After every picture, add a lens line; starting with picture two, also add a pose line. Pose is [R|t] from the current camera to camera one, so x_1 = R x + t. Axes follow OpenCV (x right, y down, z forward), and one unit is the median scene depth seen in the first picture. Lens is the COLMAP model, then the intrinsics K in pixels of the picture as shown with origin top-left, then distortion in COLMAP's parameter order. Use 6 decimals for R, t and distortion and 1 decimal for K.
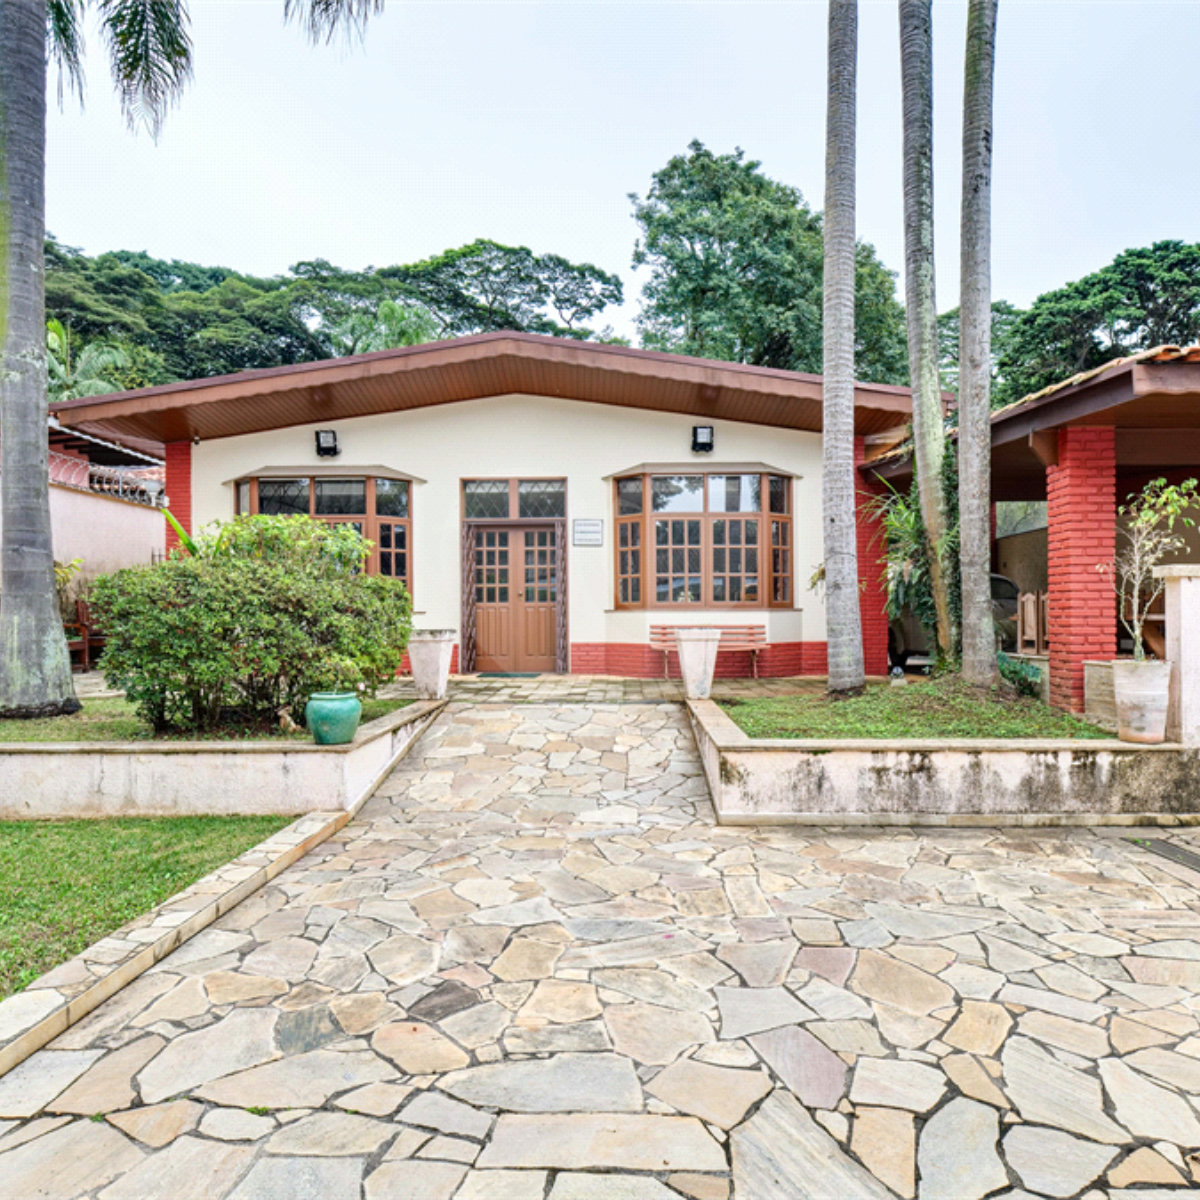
lens RADIAL K [[764.7, 0, 599.7], [0, 764.7, 602.4], [0, 0, 1]] dist [0.005272, 0.001672]
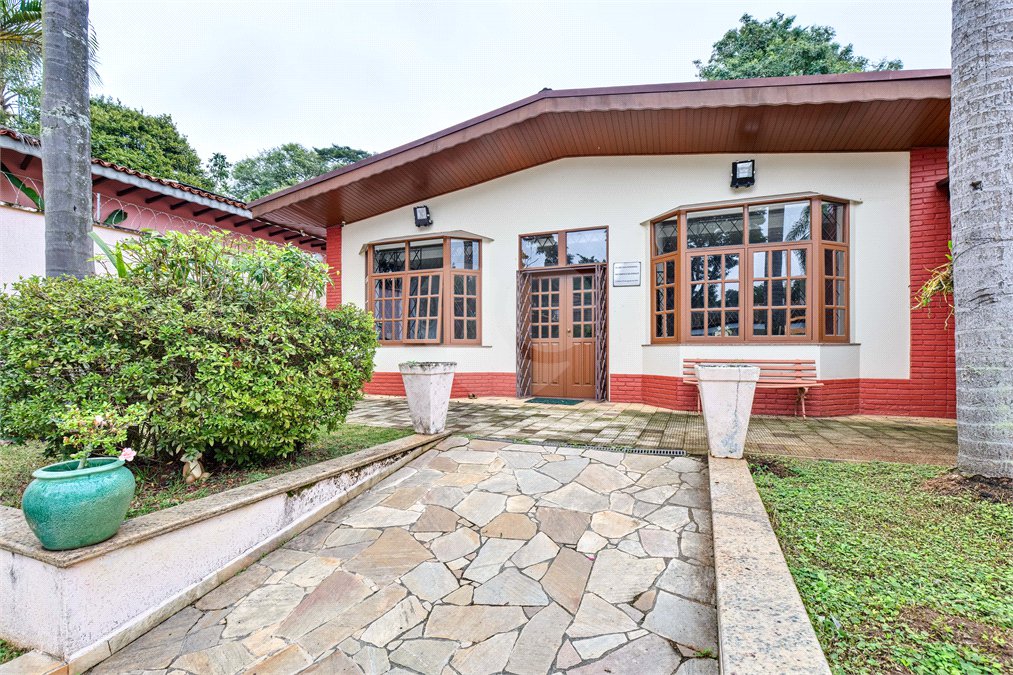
lens RADIAL K [[468.6, 0, 505.9], [0, 468.6, 350.1], [0, 0, 1]] dist [-0.006009, 0.000716]
pose [[0.940518, 0.004924, -0.339709, 0.050675], [0.000845, 0.999858, 0.016831, 0.006451], [0.339744, -0.016117, 0.940380, 0.306026]]
